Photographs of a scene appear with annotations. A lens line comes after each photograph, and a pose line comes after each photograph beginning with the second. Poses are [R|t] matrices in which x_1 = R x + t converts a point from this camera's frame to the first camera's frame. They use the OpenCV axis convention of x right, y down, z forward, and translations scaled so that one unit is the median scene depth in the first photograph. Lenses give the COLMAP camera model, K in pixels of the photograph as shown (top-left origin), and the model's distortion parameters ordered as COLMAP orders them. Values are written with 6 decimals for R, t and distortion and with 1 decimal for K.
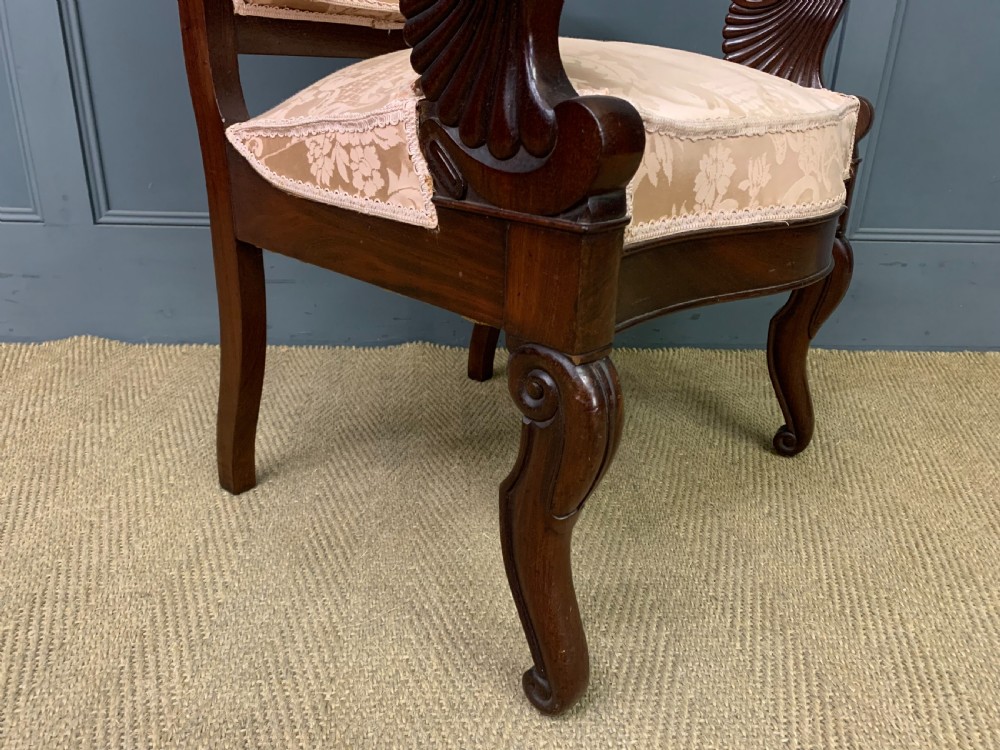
lens RADIAL K [[771.7, 0, 505.7], [0, 771.7, 377.2], [0, 0, 1]] dist [0.019239, -0.008081]
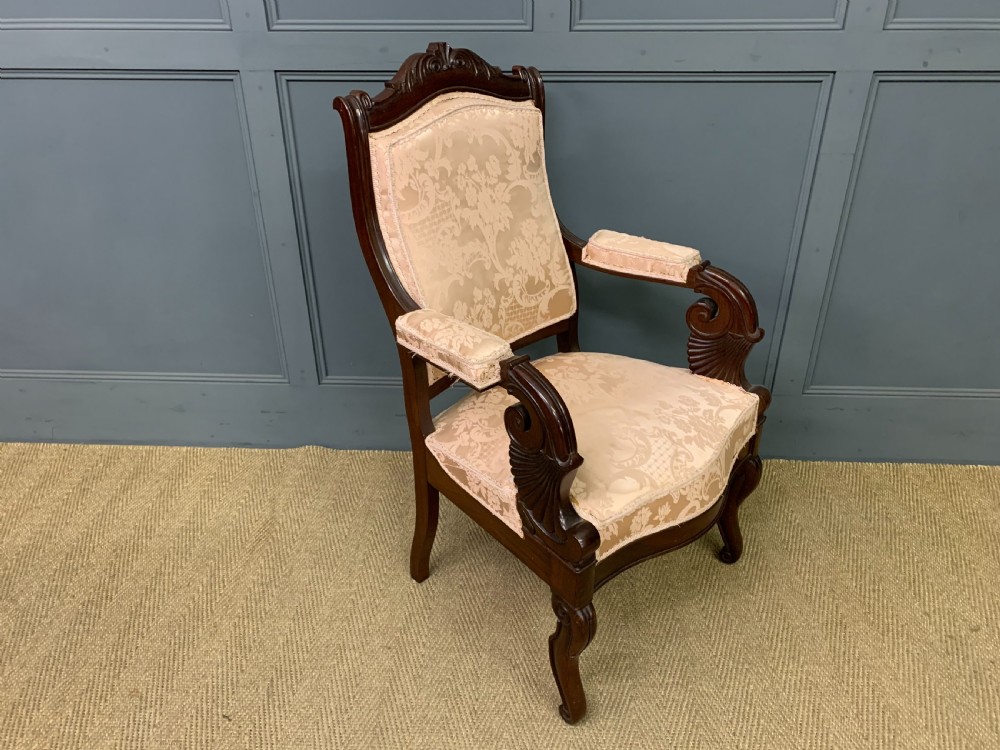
lens RADIAL K [[771.7, 0, 502.7], [0, 771.7, 377.0], [0, 0, 1]] dist [0.019239, -0.008081]
pose [[0.992737, 0.022267, -0.118225, 0.076425], [-0.007004, 0.991752, 0.127977, -0.632478], [0.120100, -0.126219, 0.984705, -0.841123]]
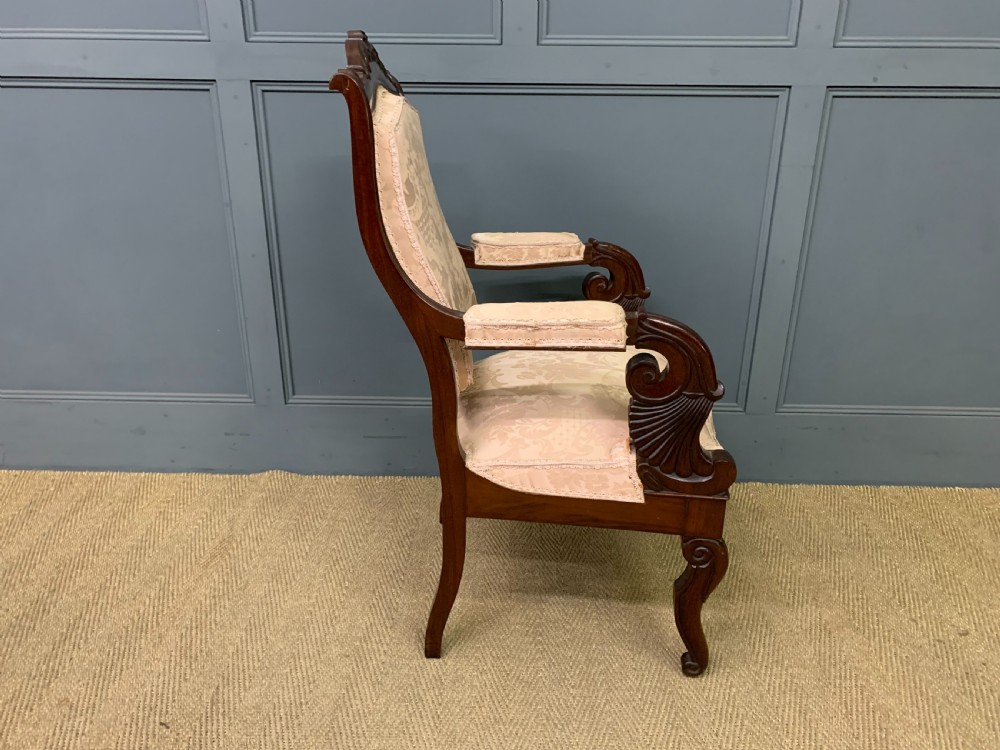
lens RADIAL K [[771.7, 0, 506.2], [0, 771.7, 379.6], [0, 0, 1]] dist [0.019239, -0.008081]
pose [[0.995762, 0.009401, -0.091484, 0.106165], [-0.009747, 0.999947, -0.003338, -0.367976], [0.091448, 0.004215, 0.995801, -0.820198]]
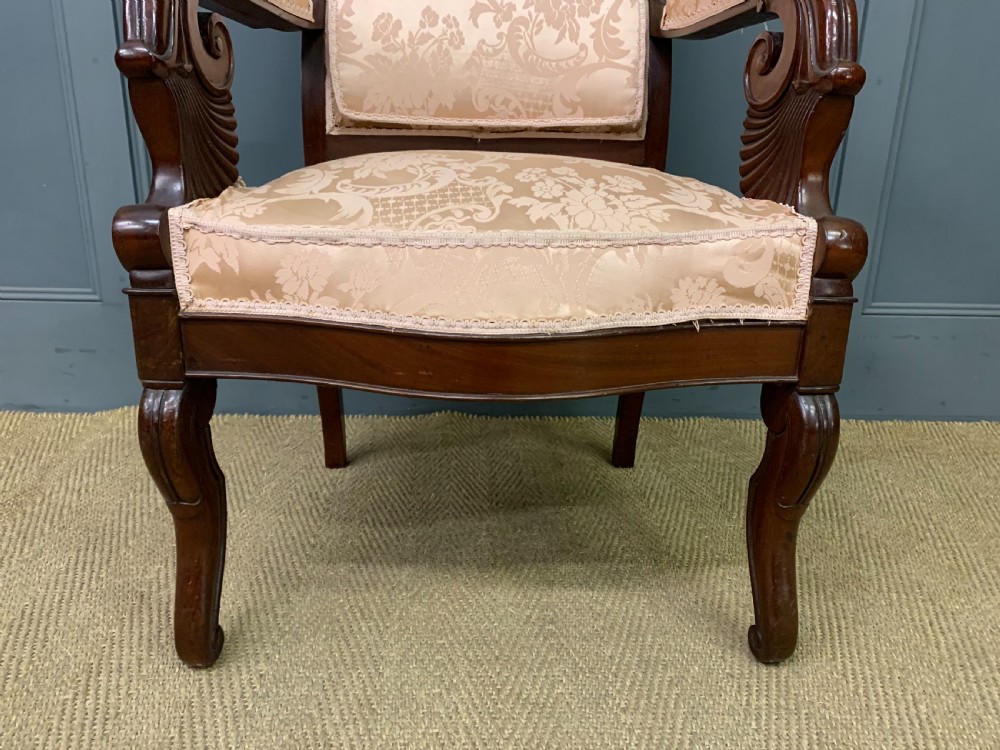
lens RADIAL K [[771.7, 0, 505.9], [0, 771.7, 368.5], [0, 0, 1]] dist [0.019239, -0.008081]
pose [[0.999455, 0.000461, -0.033017, 0.001214], [-0.002950, 0.997150, -0.075386, -0.040671], [0.032889, 0.075443, 0.996608, -0.068864]]
